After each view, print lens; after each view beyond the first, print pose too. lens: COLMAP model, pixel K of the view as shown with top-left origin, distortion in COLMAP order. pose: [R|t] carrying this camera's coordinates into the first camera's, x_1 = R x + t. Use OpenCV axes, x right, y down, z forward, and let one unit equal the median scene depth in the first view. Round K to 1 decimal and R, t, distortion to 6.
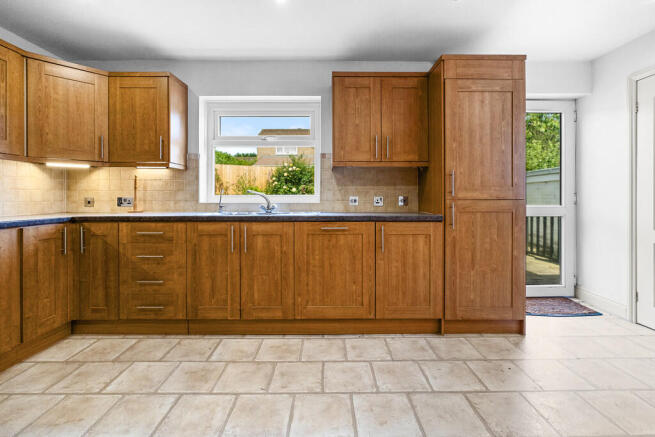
lens RADIAL K [[284.3, 0, 328.3], [0, 284.3, 197.1], [0, 0, 1]] dist [-0.000563, 0.000008]
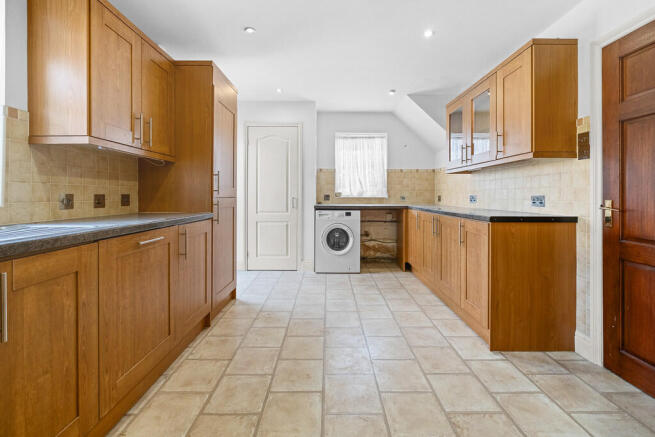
lens RADIAL K [[284.3, 0, 328.3], [0, 284.3, 197.1], [0, 0, 1]] dist [-0.000563, 0.000008]
pose [[0.006579, -0.004698, 0.999967, -0.652425], [-0.002804, 0.999985, 0.004717, 0.000388], [-0.999974, -0.002835, 0.006566, 0.561473]]
